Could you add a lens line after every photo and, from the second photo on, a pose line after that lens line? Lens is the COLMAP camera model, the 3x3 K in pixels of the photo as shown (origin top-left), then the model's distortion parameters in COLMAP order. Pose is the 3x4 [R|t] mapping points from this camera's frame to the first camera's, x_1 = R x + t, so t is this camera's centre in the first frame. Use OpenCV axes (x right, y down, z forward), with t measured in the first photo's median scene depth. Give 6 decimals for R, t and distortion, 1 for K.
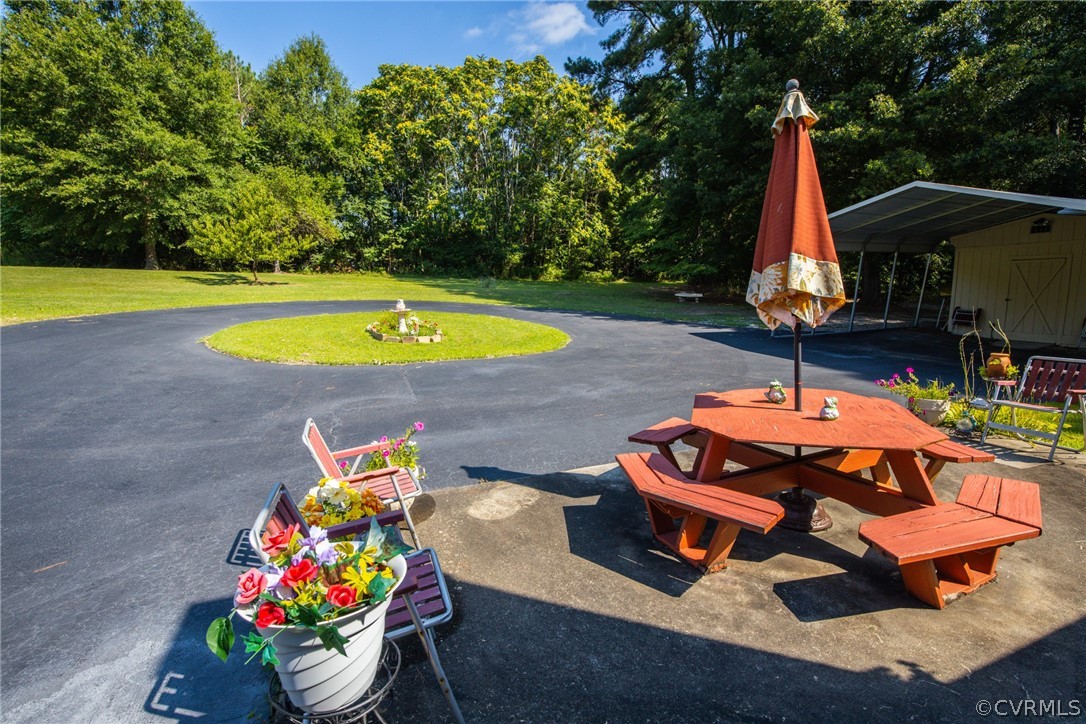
lens RADIAL K [[498.6, 0, 543.8], [0, 498.6, 366.3], [0, 0, 1]] dist [-0.025531, 0.002606]
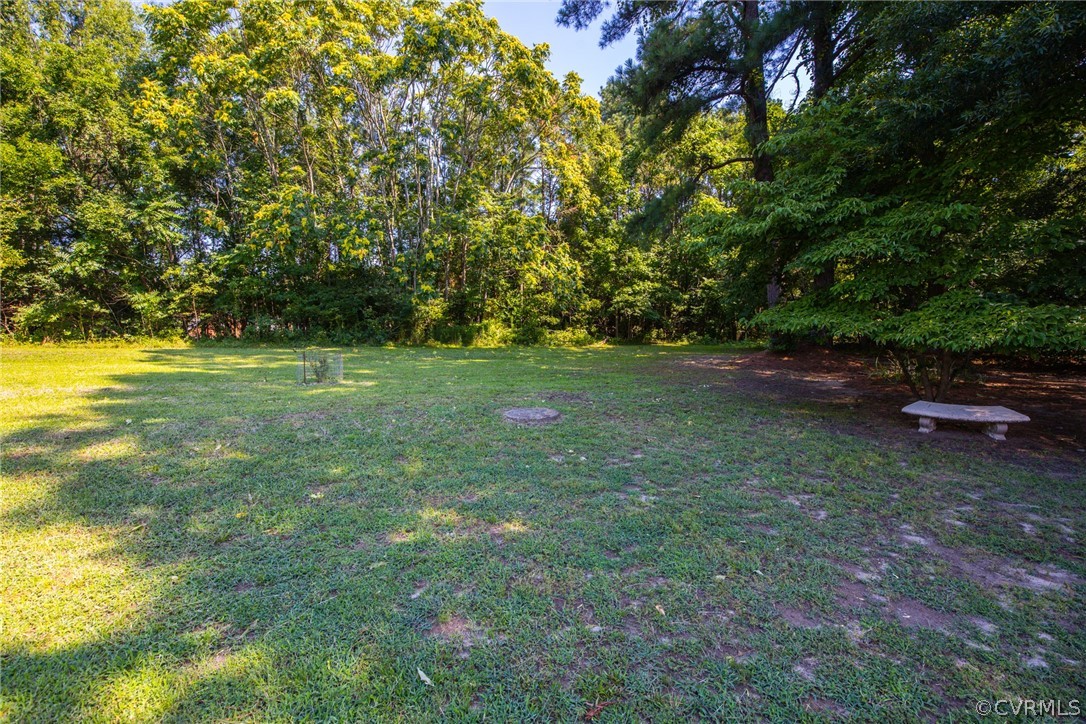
lens RADIAL K [[498.6, 0, 538.1], [0, 498.6, 362.7], [0, 0, 1]] dist [-0.025531, 0.002606]
pose [[0.995389, -0.020869, 0.093618, 0.010259], [0.032048, 0.992311, -0.119550, -0.076573], [-0.090404, 0.121999, 0.988404, 0.390912]]
